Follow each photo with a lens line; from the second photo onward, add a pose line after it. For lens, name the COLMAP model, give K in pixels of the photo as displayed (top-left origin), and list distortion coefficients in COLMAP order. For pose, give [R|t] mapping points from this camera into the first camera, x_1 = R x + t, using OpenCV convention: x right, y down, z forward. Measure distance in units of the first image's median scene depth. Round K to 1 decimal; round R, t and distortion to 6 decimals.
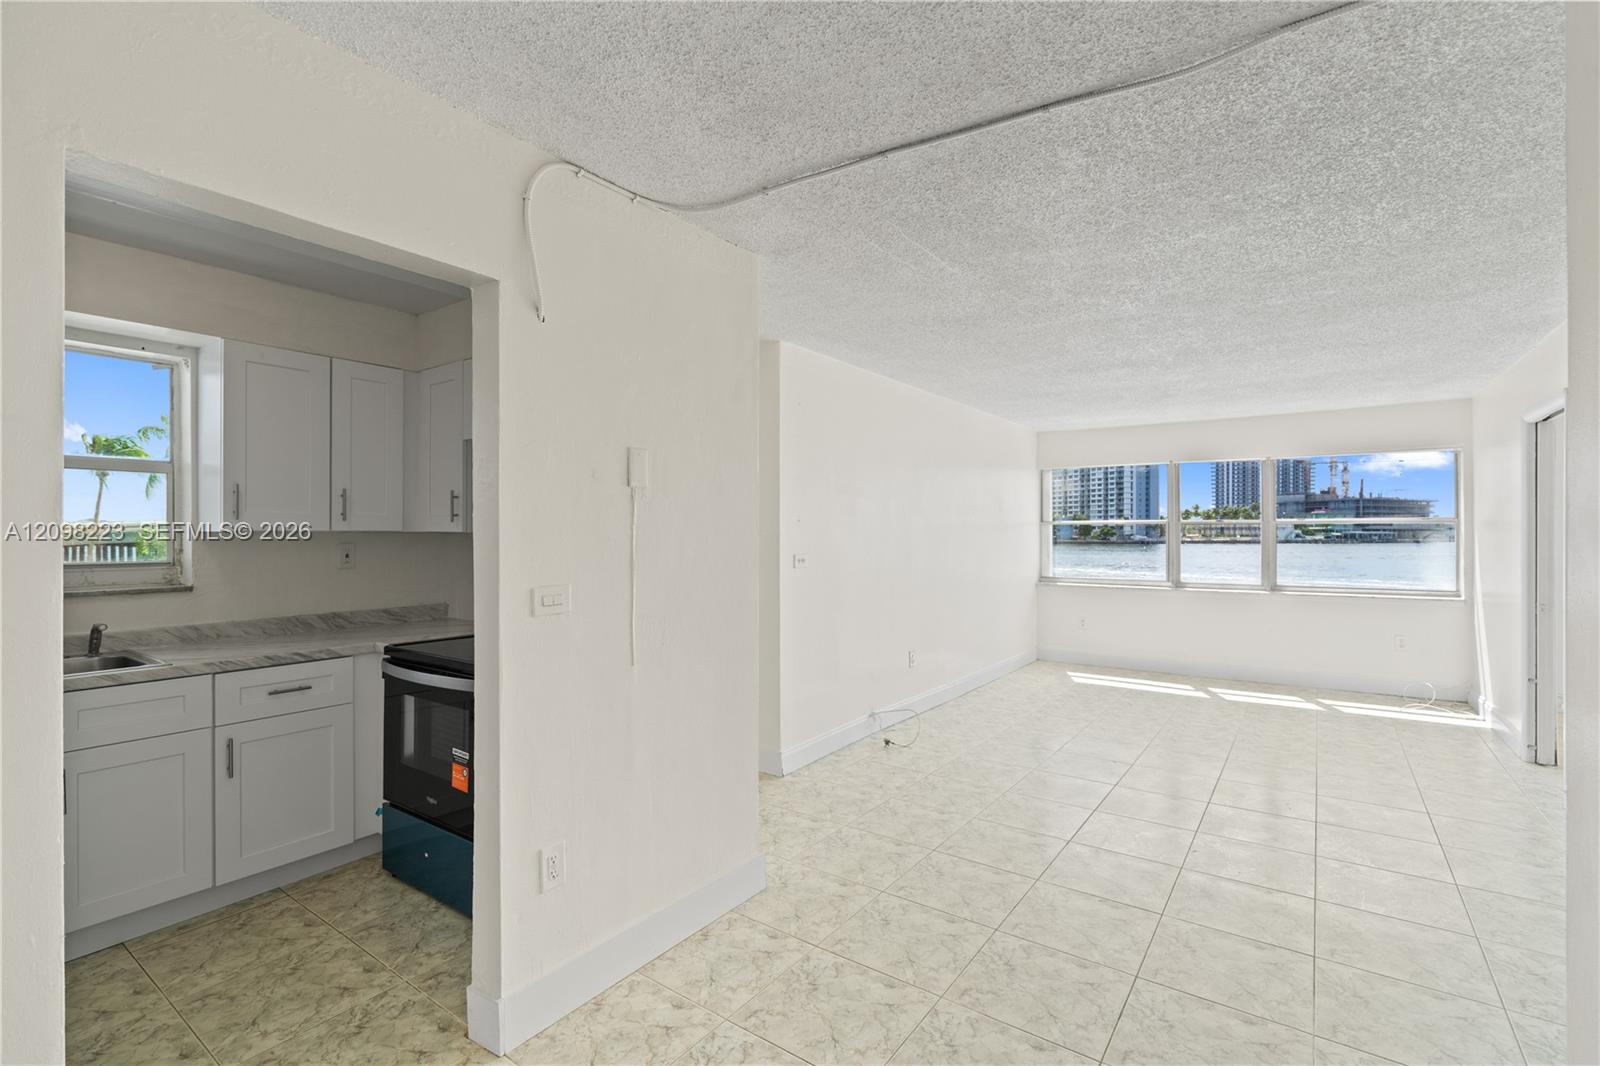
lens RADIAL K [[717.6, 0, 802.0], [0, 717.6, 534.5], [0, 0, 1]] dist [-0.006690, -0.000170]
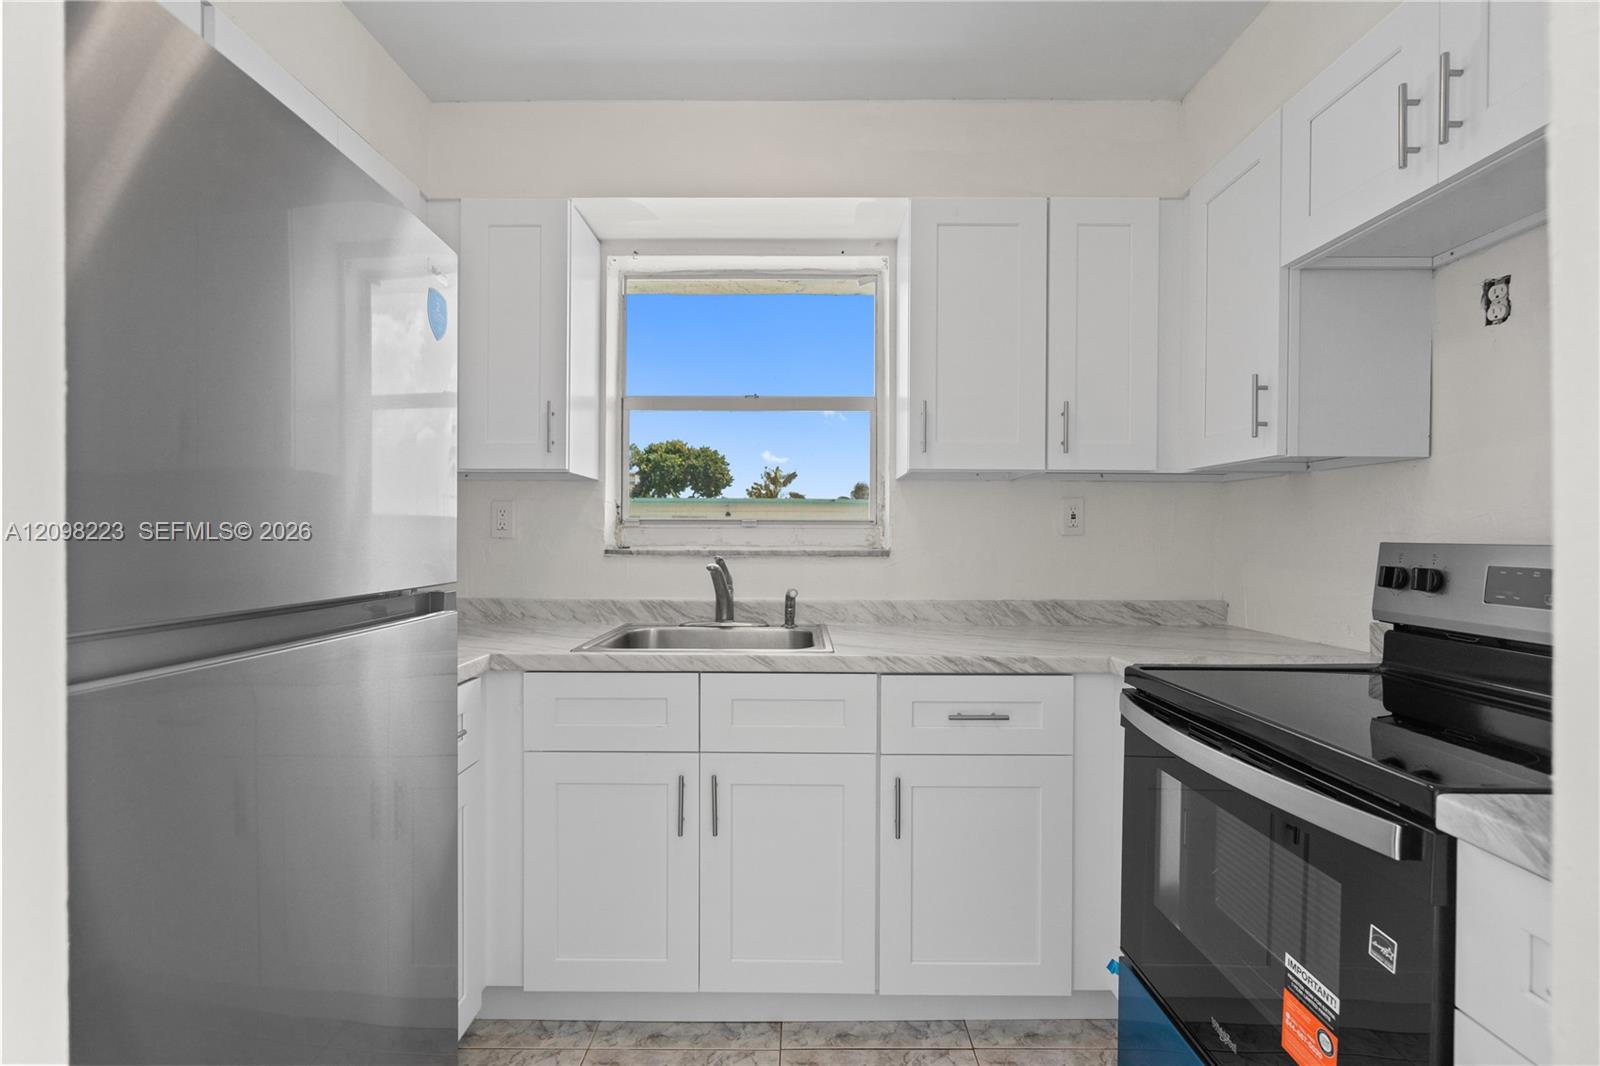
lens RADIAL K [[719.0, 0, 798.8], [0, 719.0, 535.9], [0, 0, 1]] dist [-0.002439, -0.000357]
pose [[0.577557, 0.003606, -0.816342, -0.281369], [-0.006702, 0.999977, -0.000324, 0.059004], [0.816323, 0.005658, 0.577569, 0.481373]]
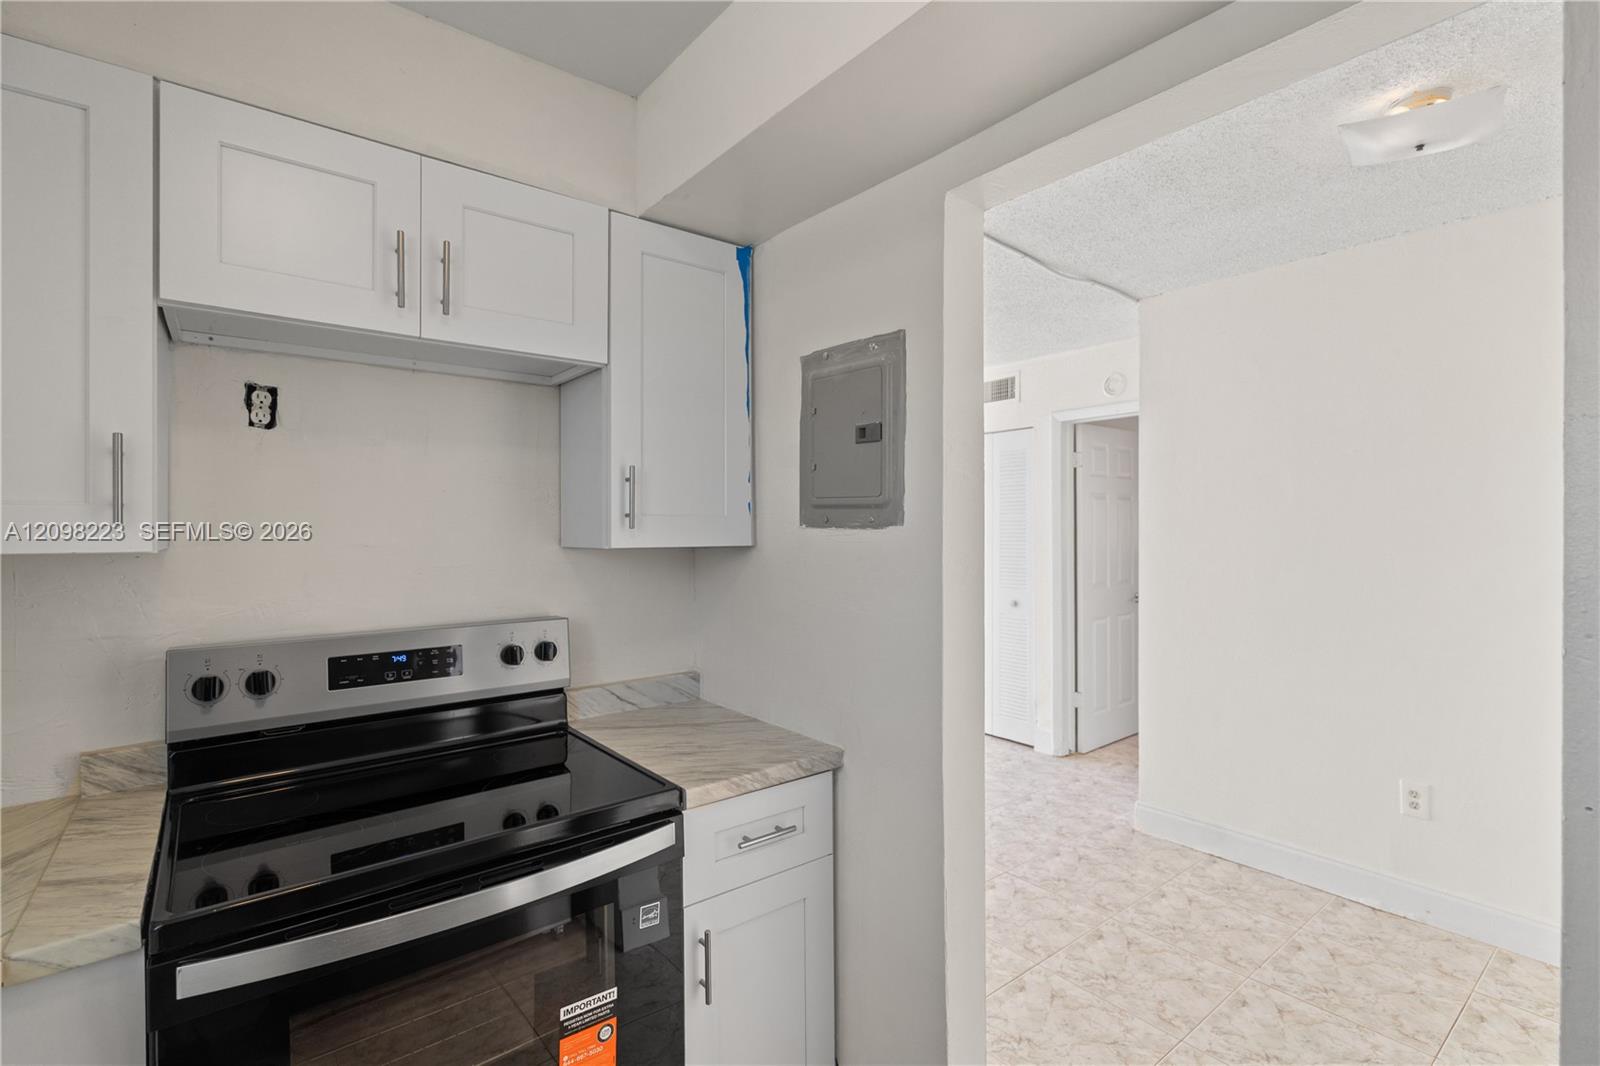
lens RADIAL K [[731.8, 0, 784.4], [0, 731.8, 528.5], [0, 0, 1]] dist [-0.002630, -0.003772]
pose [[0.282125, -0.006917, 0.959353, -0.798879], [0.003621, 0.999975, 0.006145, -0.017668], [-0.959371, 0.001740, 0.282143, 0.639978]]
